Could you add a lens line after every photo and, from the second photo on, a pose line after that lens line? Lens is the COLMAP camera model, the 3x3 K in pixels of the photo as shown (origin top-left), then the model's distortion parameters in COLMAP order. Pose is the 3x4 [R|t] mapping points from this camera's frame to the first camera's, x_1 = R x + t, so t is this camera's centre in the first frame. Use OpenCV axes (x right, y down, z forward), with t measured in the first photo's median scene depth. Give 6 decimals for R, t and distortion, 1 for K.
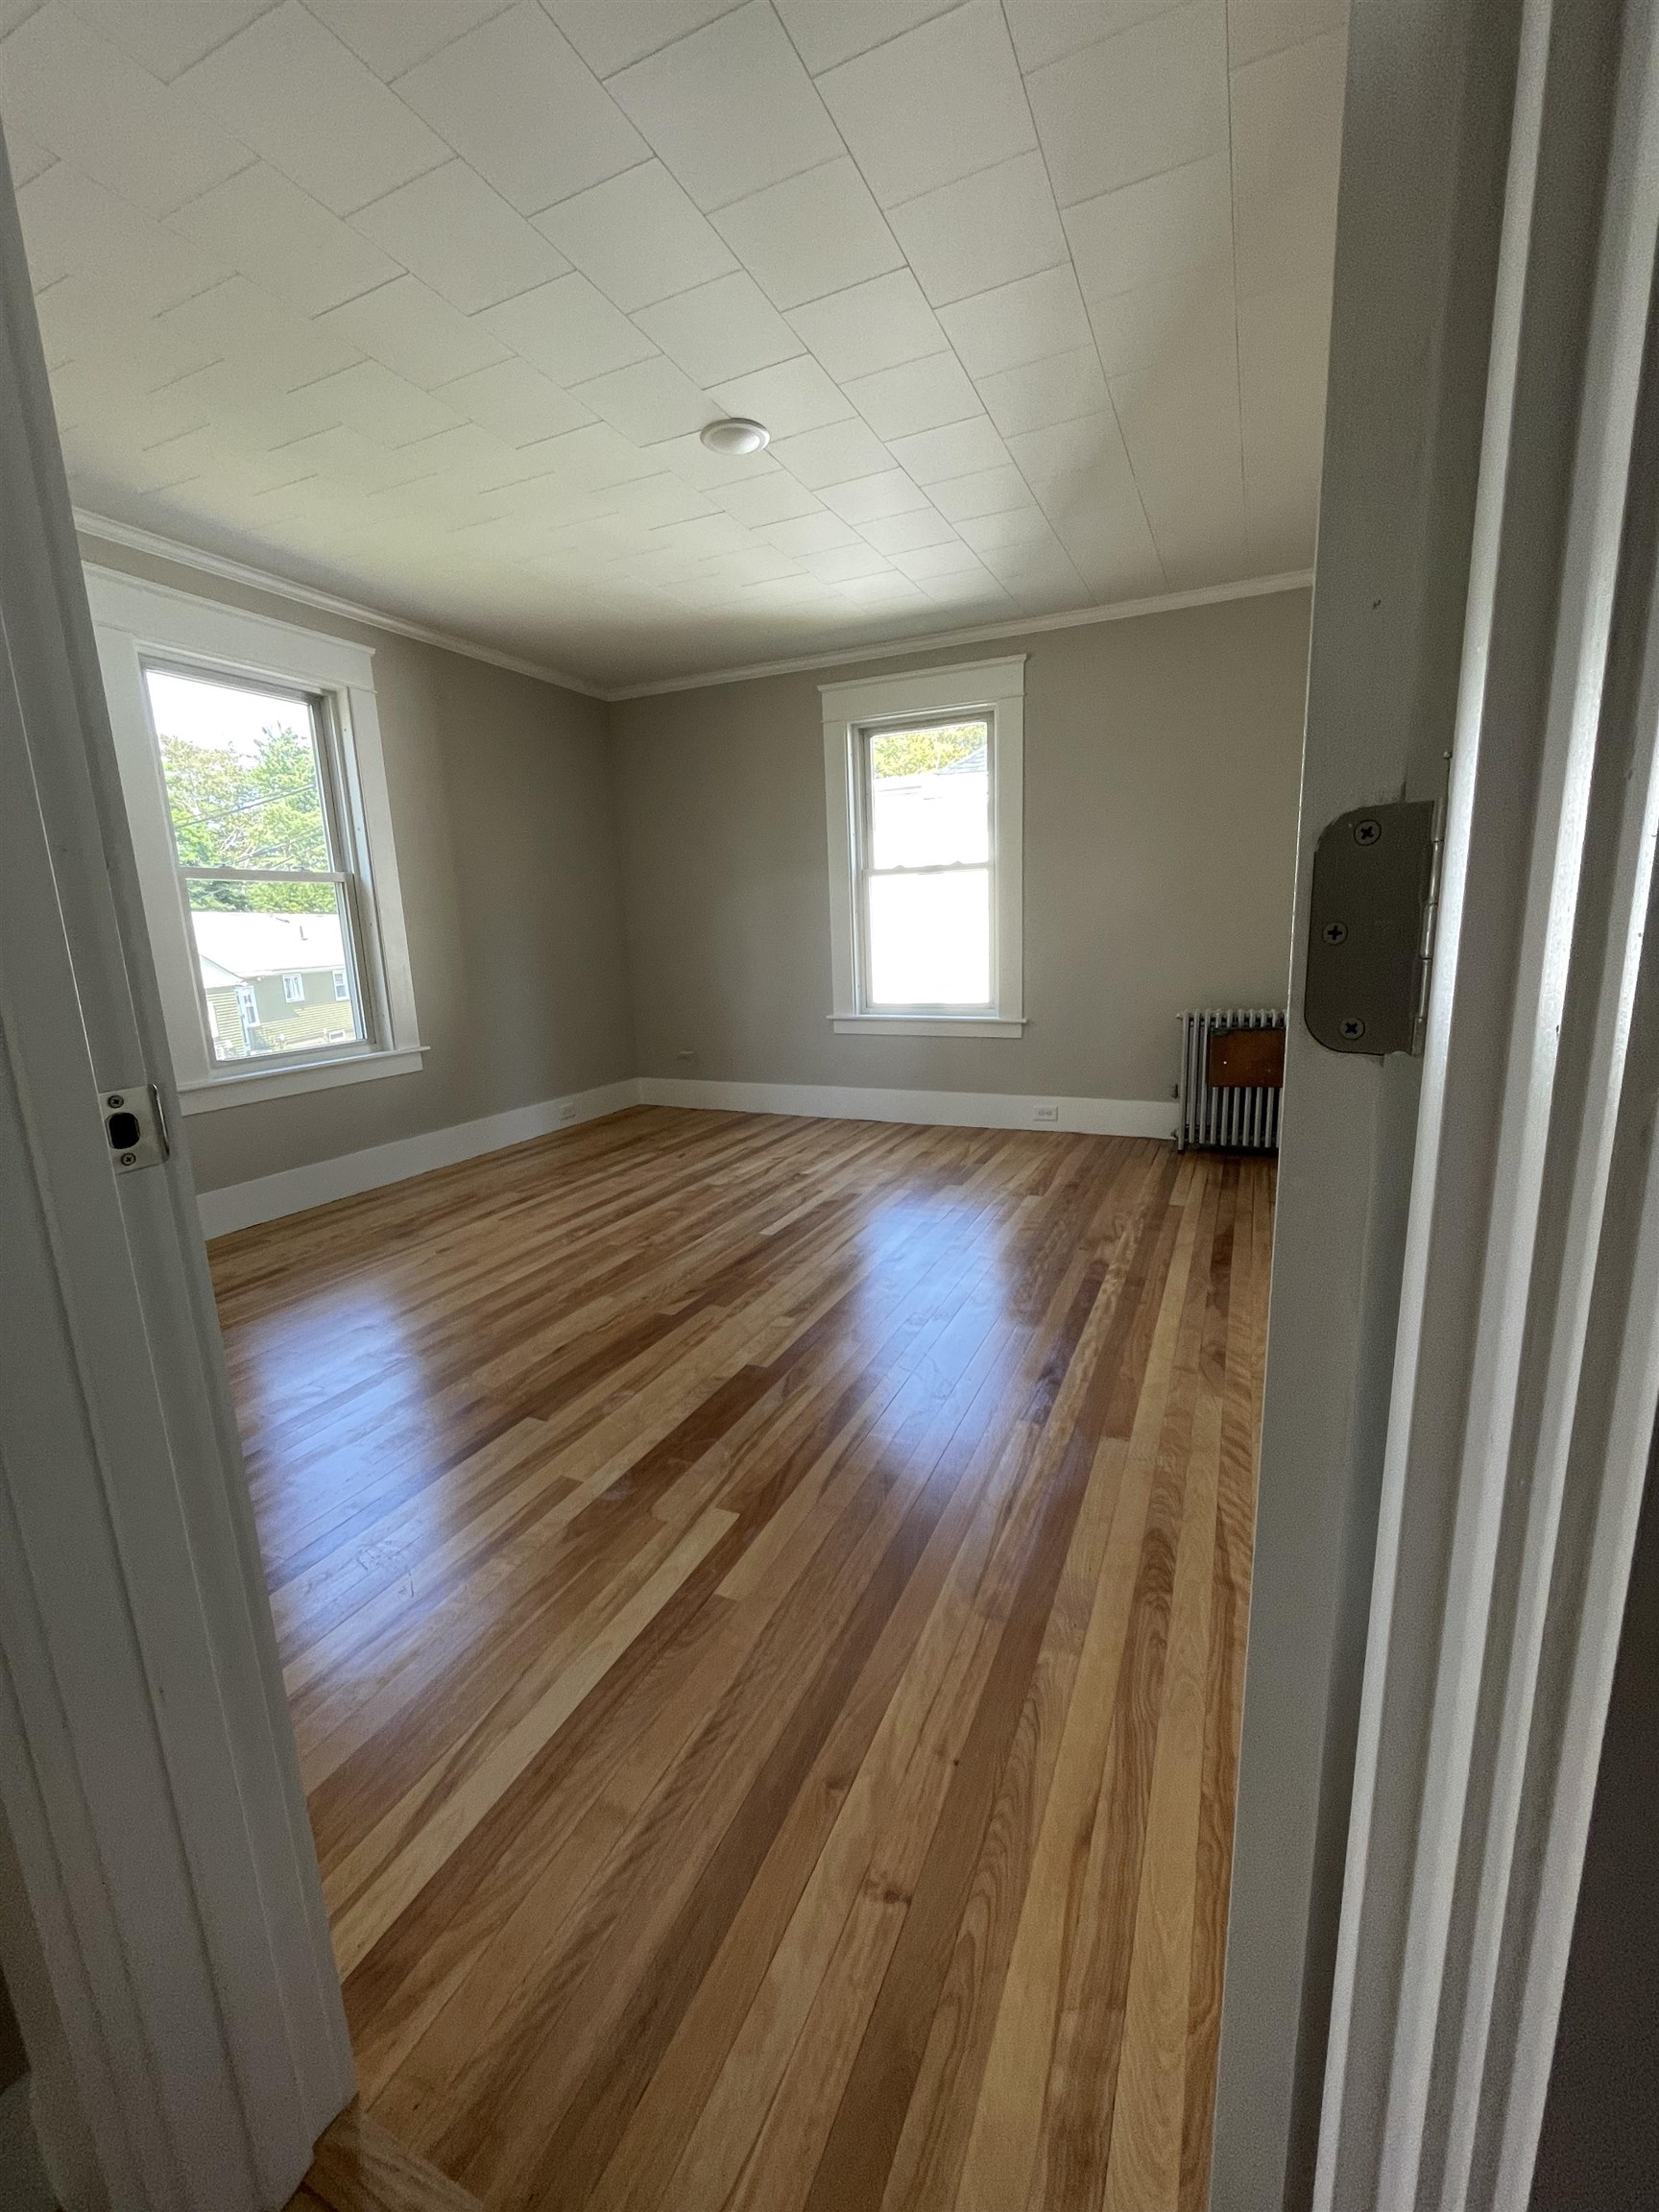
lens RADIAL K [[894.3, 0, 830.3], [0, 894.3, 1105.8], [0, 0, 1]] dist [-0.003266, -0.000676]
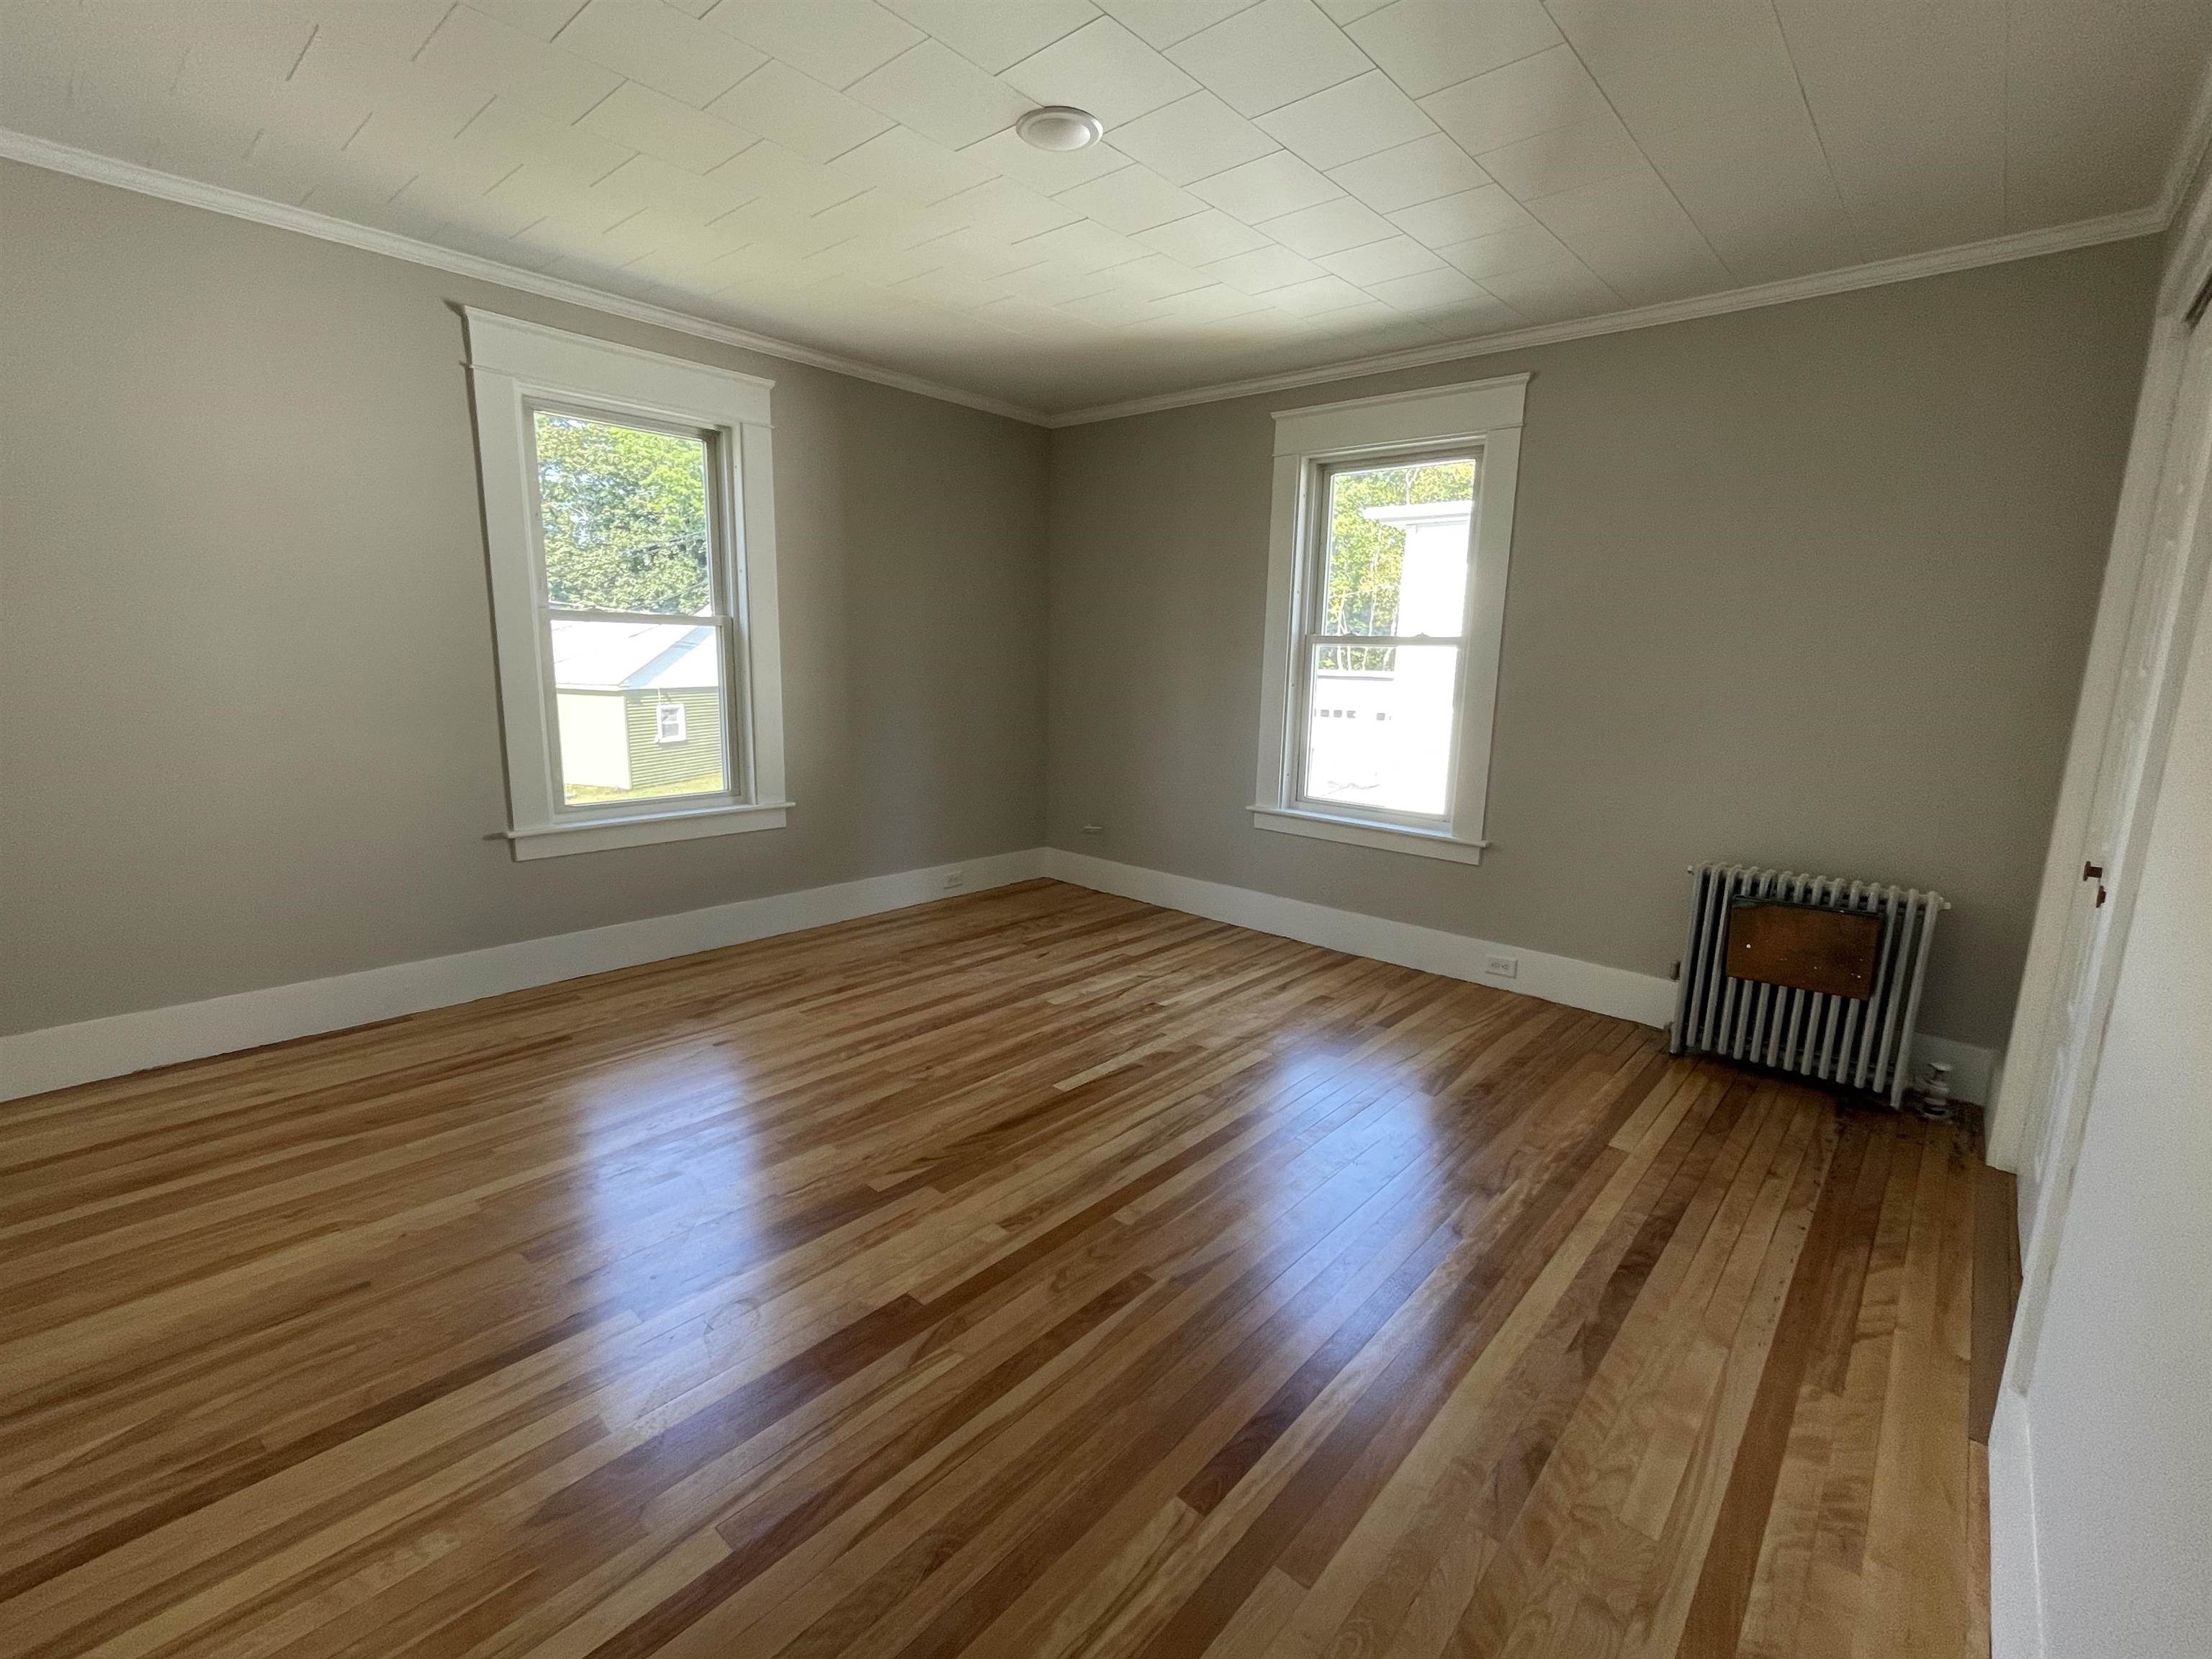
lens RADIAL K [[981.8, 0, 1086.4], [0, 981.8, 843.4], [0, 0, 1]] dist [-0.002797, -0.000047]
pose [[0.955826, 0.111932, -0.271787, 0.137338], [-0.113944, 0.993451, 0.008419, -0.073141], [0.270949, 0.022921, 0.962321, 0.104290]]
